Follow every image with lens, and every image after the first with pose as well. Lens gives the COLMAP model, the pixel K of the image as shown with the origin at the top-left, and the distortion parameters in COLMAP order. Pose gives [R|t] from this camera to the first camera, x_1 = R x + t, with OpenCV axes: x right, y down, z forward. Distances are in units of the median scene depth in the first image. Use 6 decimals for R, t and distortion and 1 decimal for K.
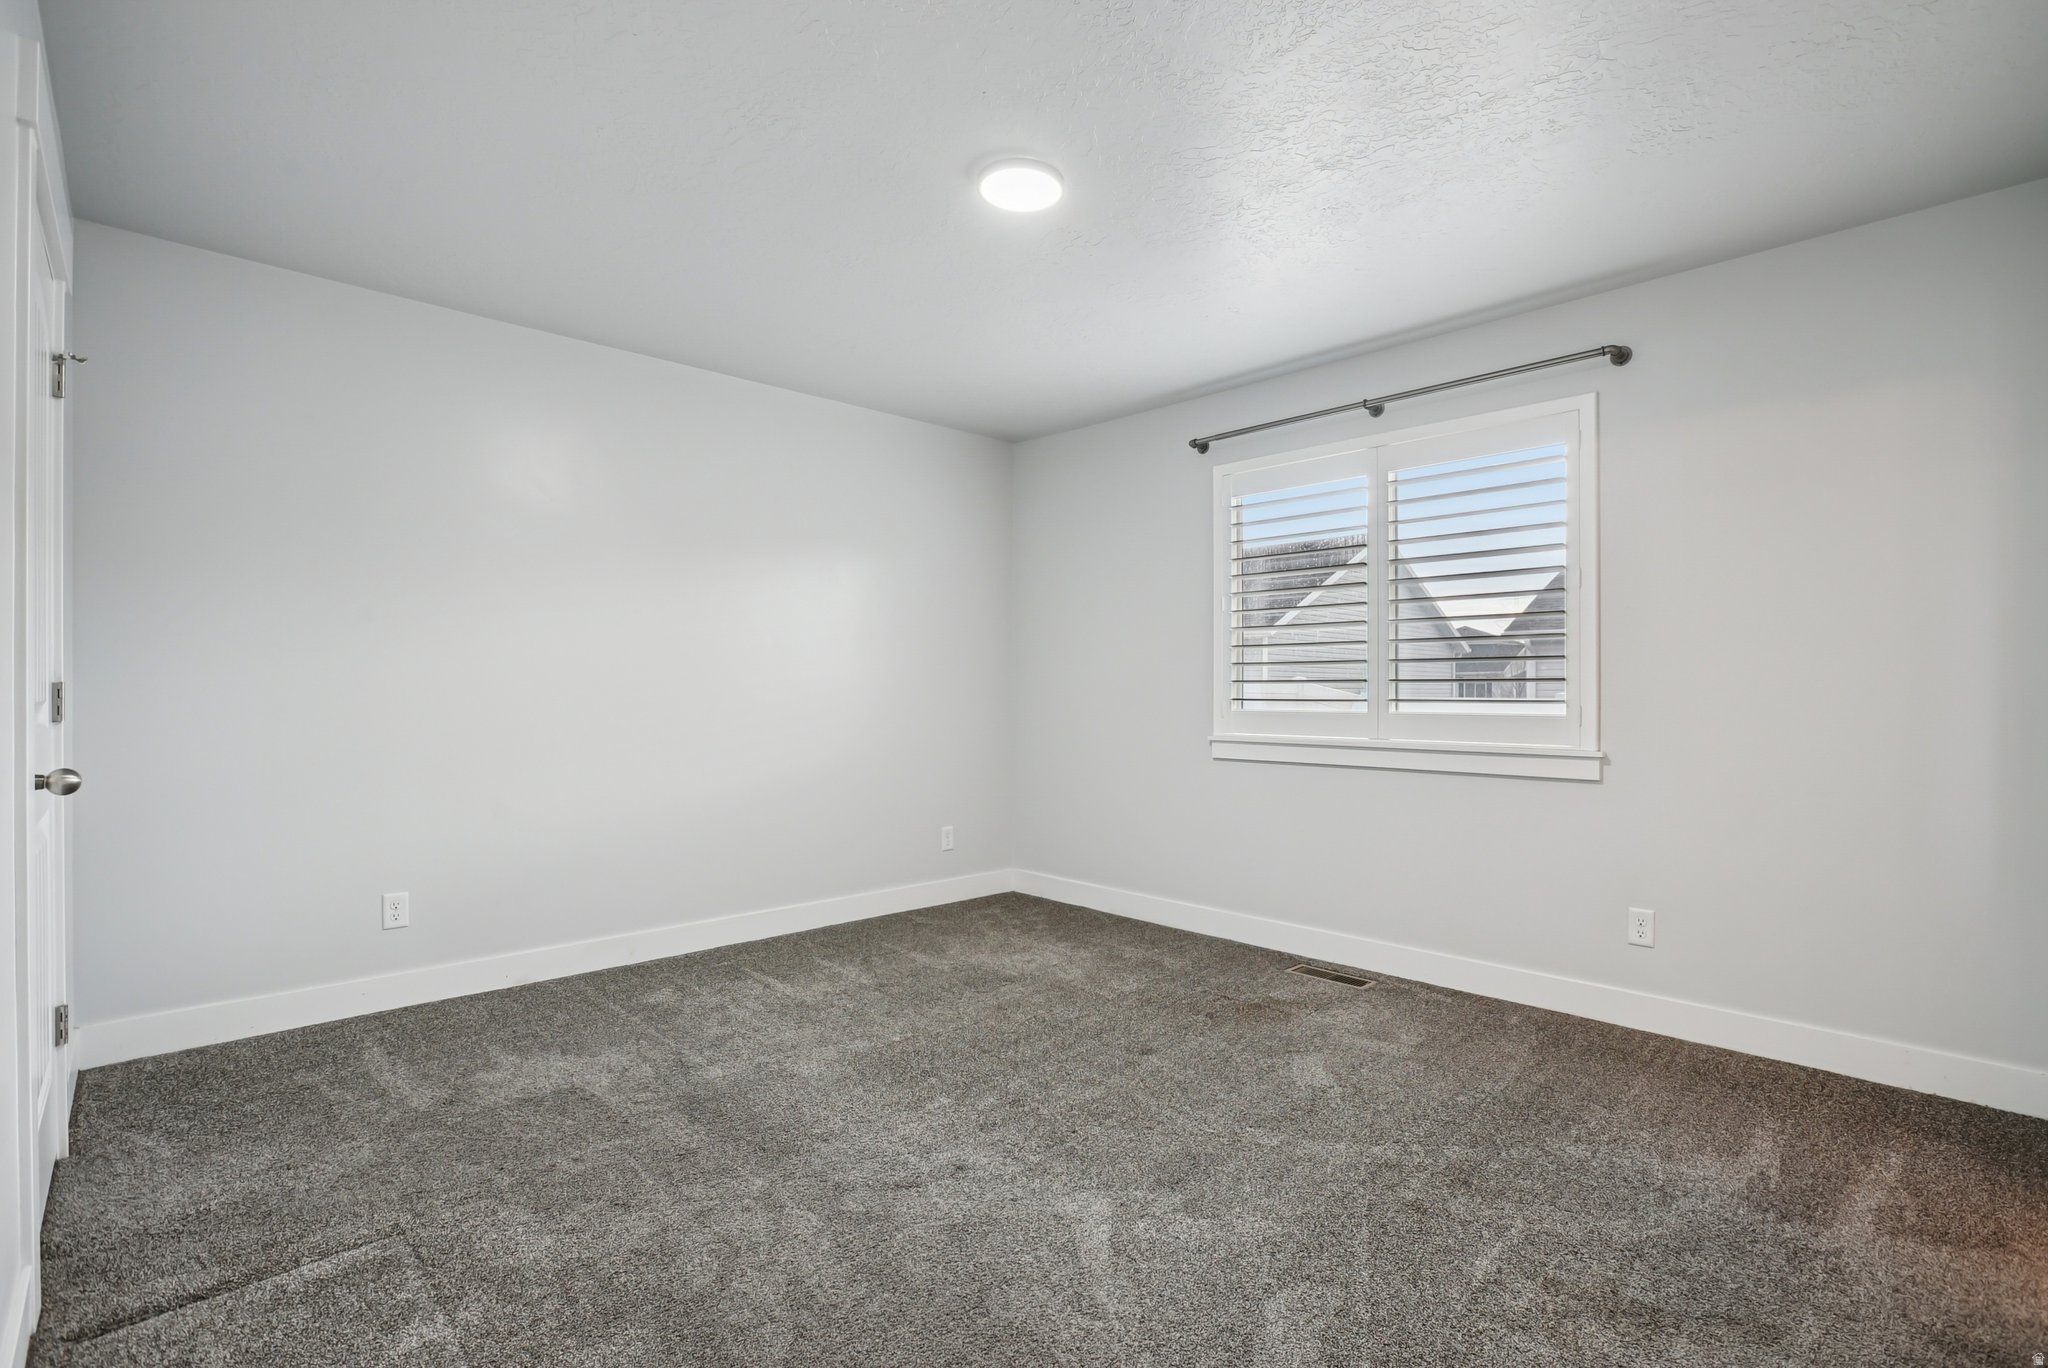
lens RADIAL K [[960.8, 0, 1035.8], [0, 960.8, 685.3], [0, 0, 1]] dist [-0.037230, 0.008166]
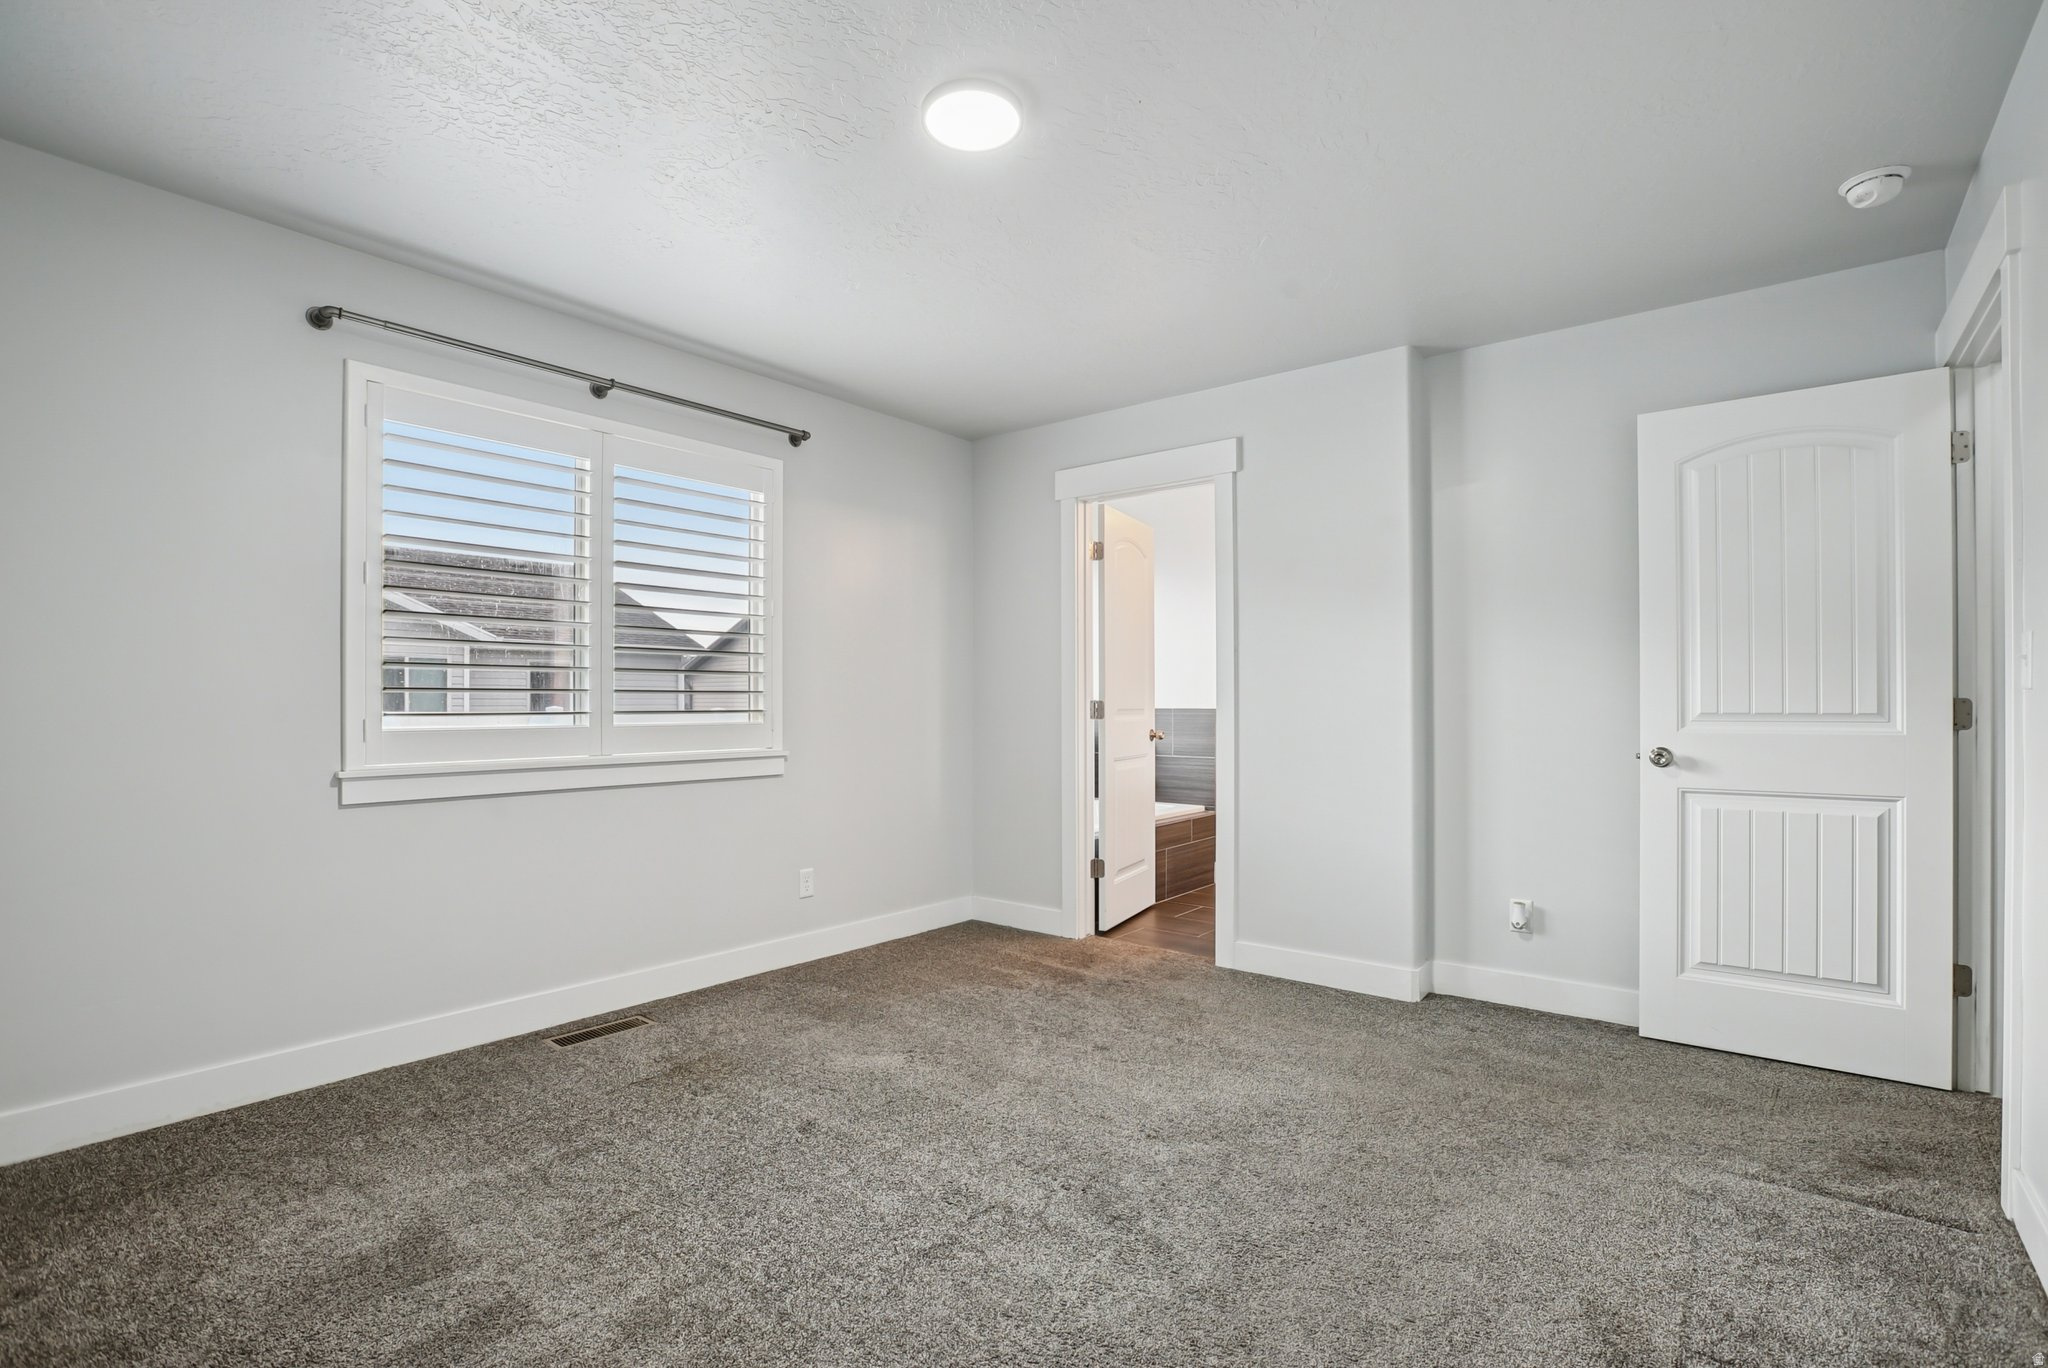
lens RADIAL K [[960.8, 0, 1023.8], [0, 960.8, 695.1], [0, 0, 1]] dist [-0.037230, 0.008166]
pose [[-0.120597, 0.008953, 0.992661, -0.599452], [-0.001523, 0.999956, -0.009204, 0.007268], [-0.992700, -0.002622, -0.120578, 0.728998]]
